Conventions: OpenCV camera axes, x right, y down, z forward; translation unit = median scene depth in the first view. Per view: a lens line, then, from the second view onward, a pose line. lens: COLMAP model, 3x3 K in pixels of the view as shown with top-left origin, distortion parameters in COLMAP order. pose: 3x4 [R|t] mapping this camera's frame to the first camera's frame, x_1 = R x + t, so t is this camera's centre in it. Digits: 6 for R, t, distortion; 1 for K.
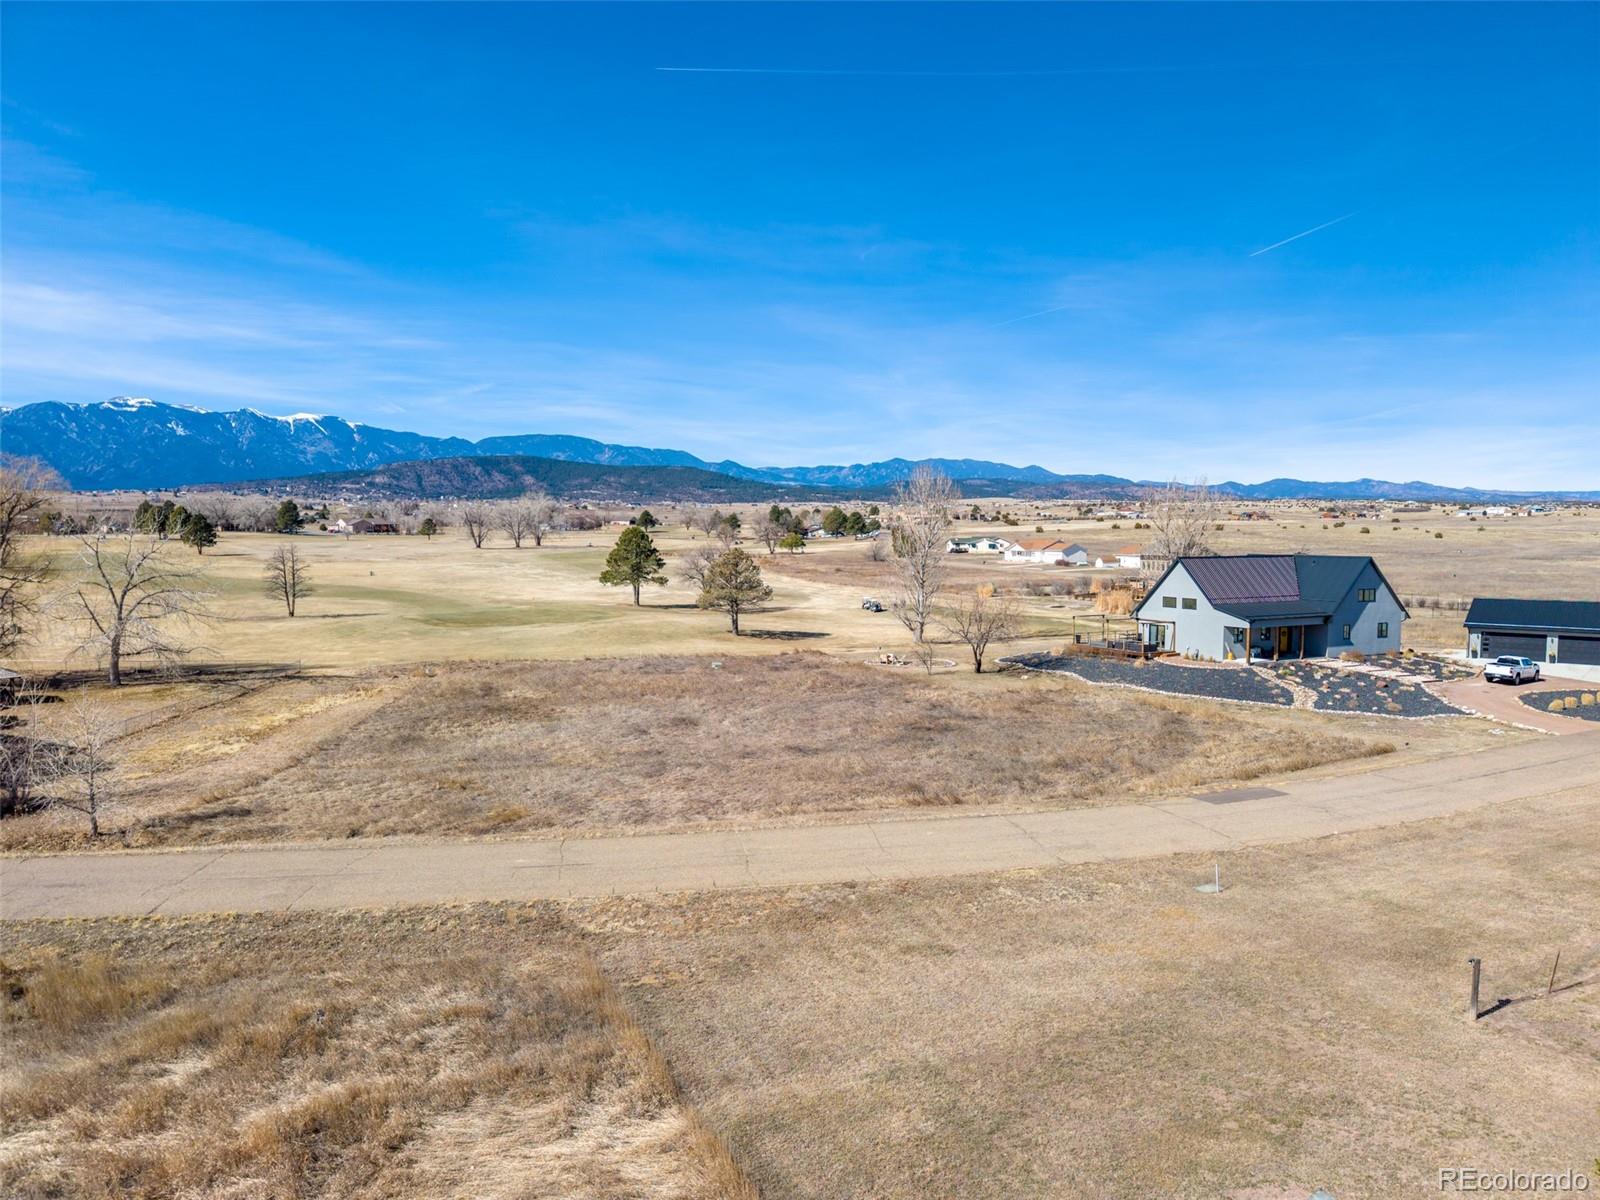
lens RADIAL K [[1065.3, 0, 798.5], [0, 1065.3, 605.7], [0, 0, 1]] dist [0.041705, -0.045763]
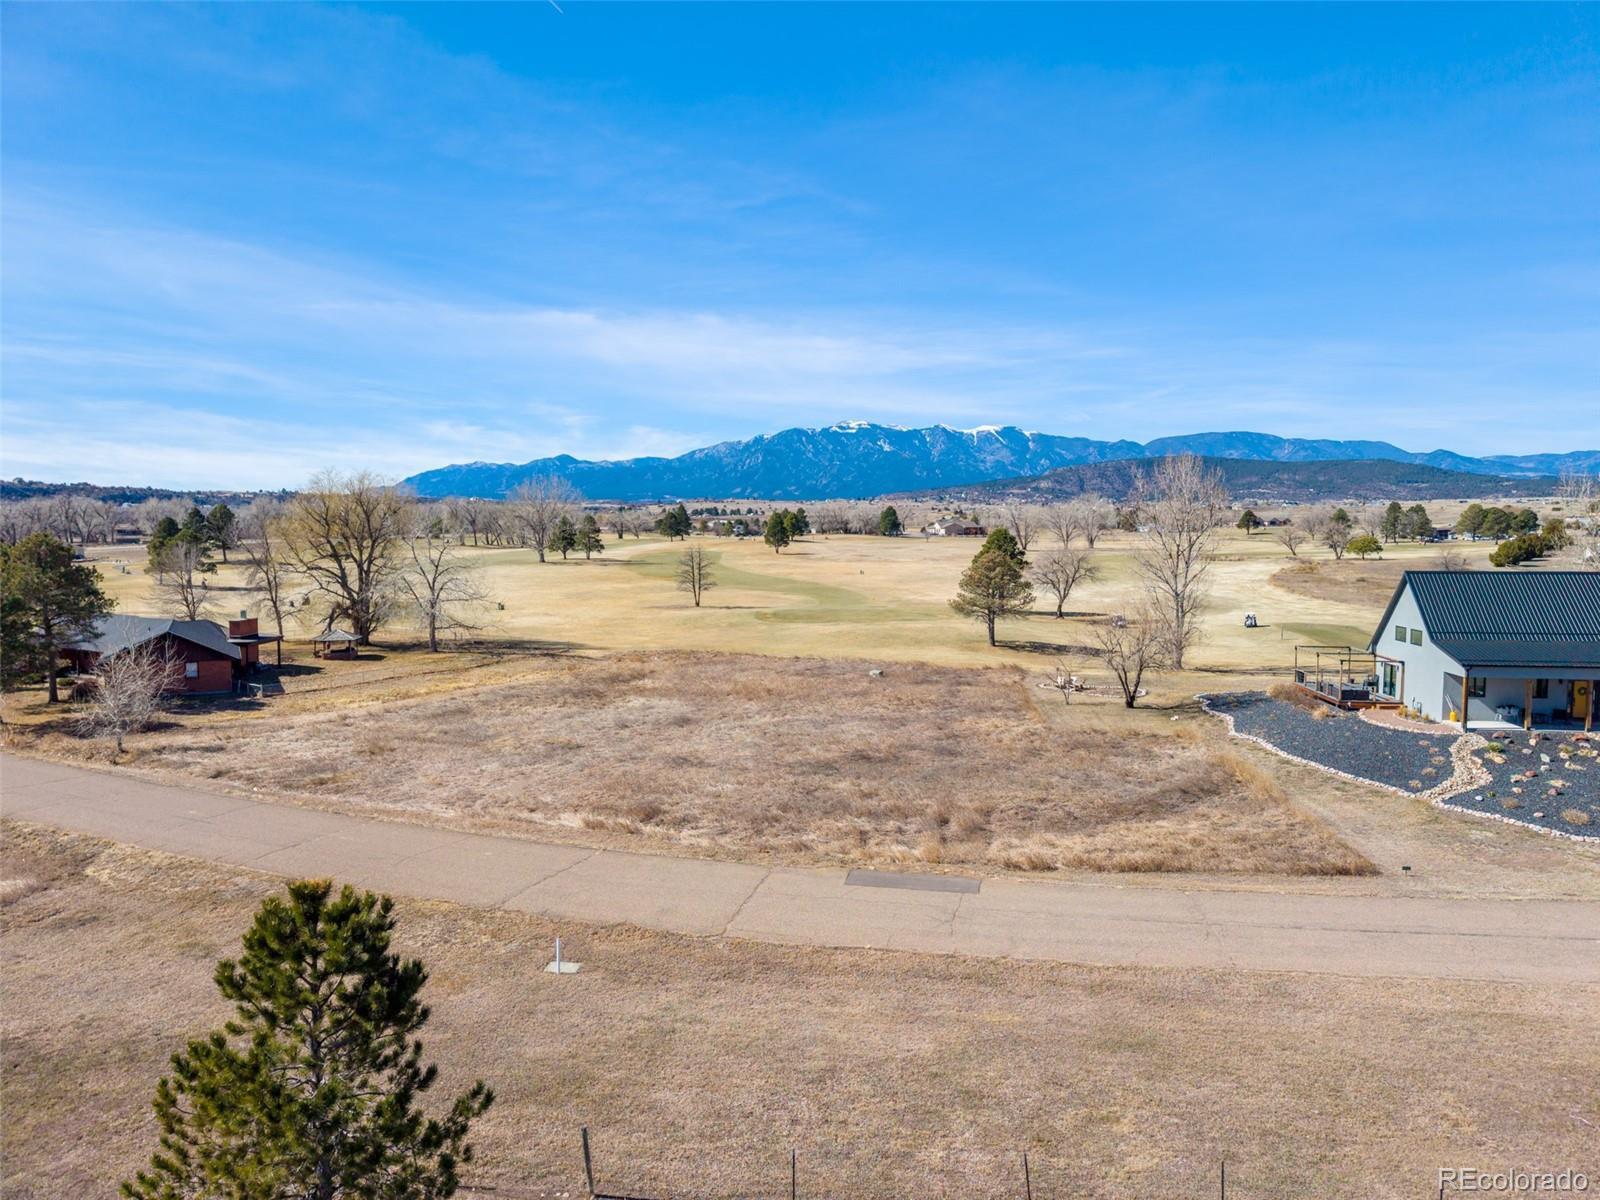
lens RADIAL K [[1065.3, 0, 796.4], [0, 1065.3, 608.2], [0, 0, 1]] dist [0.041705, -0.045763]
pose [[0.823061, 0.040414, -0.566513, 0.268756], [-0.040325, 0.999106, 0.012688, -0.008383], [0.566519, 0.012402, 0.823955, 0.114959]]
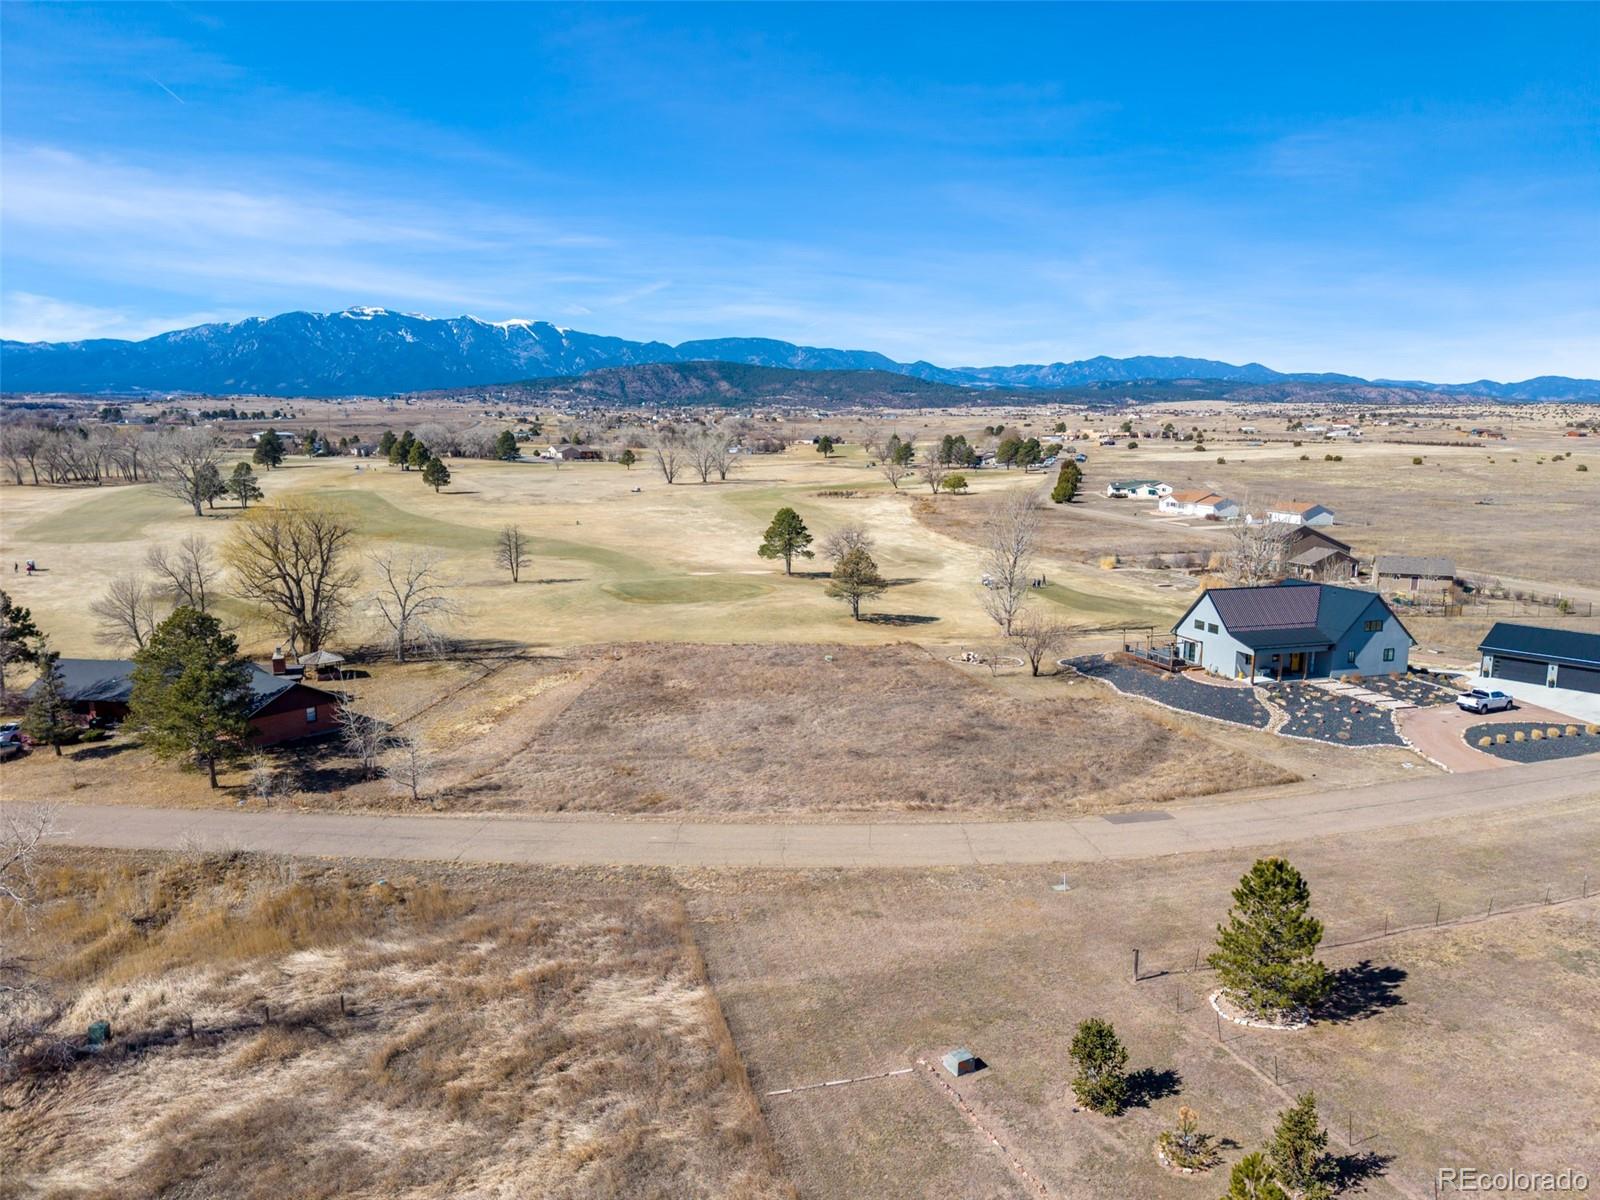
lens RADIAL K [[1065.3, 0, 797.6], [0, 1065.3, 608.2], [0, 0, 1]] dist [0.041705, -0.045763]
pose [[0.984045, 0.031312, -0.175142, 0.071416], [-0.015057, 0.995517, 0.093379, -0.081643], [0.177281, -0.089252, 0.980105, -0.166947]]
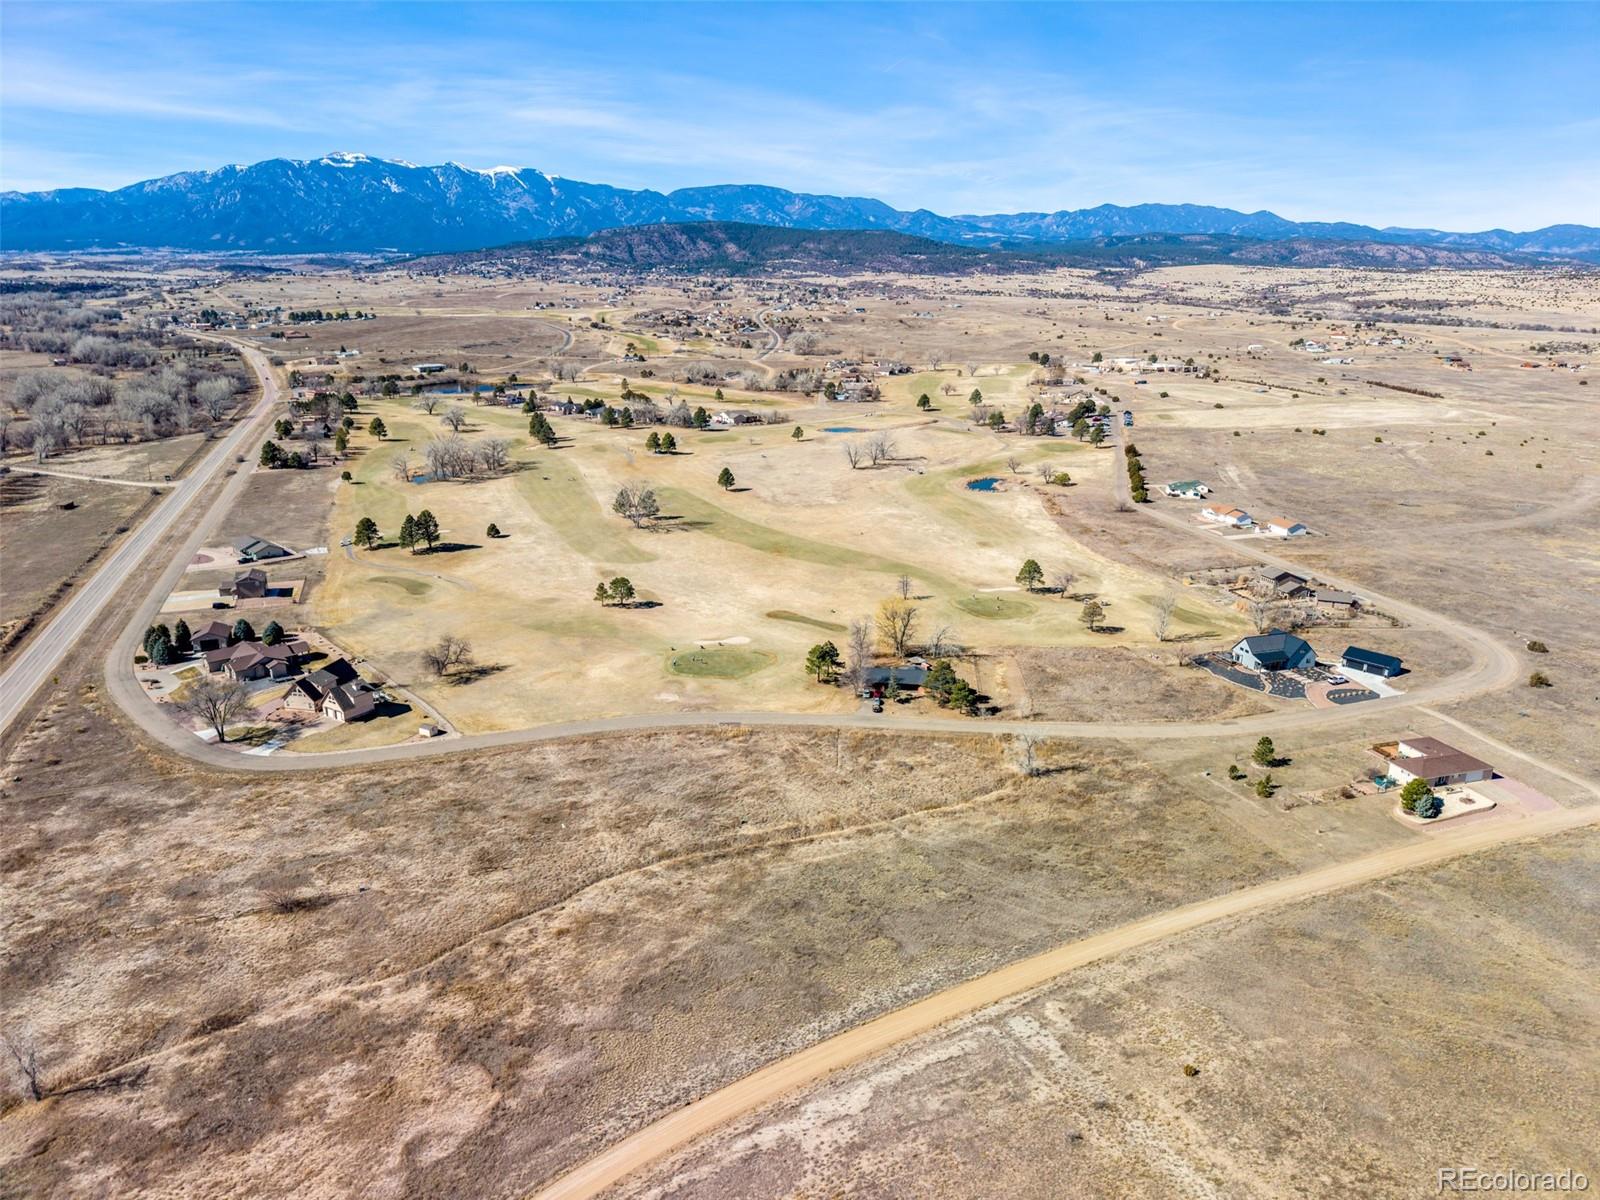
lens RADIAL K [[1065.3, 0, 794.4], [0, 1065.3, 597.9], [0, 0, 1]] dist [0.041705, -0.045763]
pose [[0.984666, 0.049221, -0.167364, -0.306644], [-0.012127, 0.976363, 0.215795, -0.554224], [0.174030, -0.210456, 0.961988, -1.560673]]
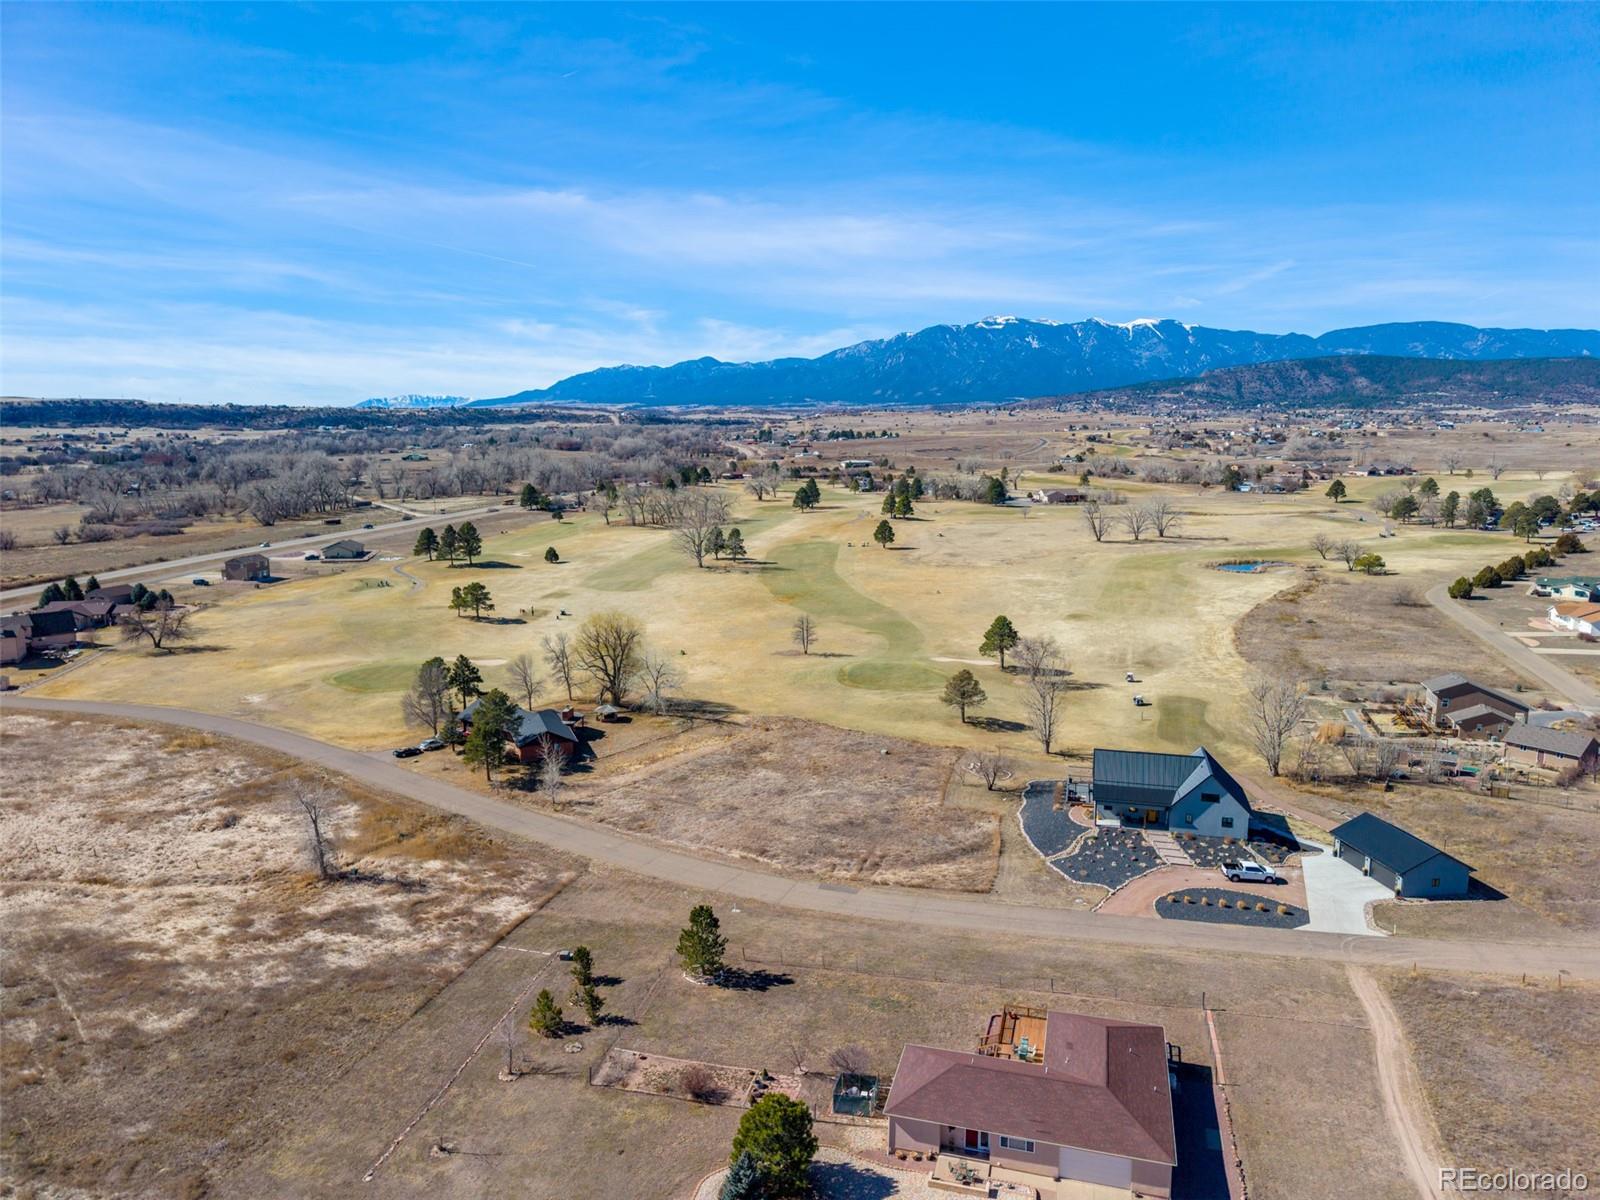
lens RADIAL K [[1065.3, 0, 794.9], [0, 1065.3, 601.9], [0, 0, 1]] dist [0.041705, -0.045763]
pose [[0.740750, 0.104301, -0.663634, 0.673102], [-0.045706, 0.993409, 0.105114, -0.260812], [0.670224, -0.047531, 0.740635, -0.309008]]
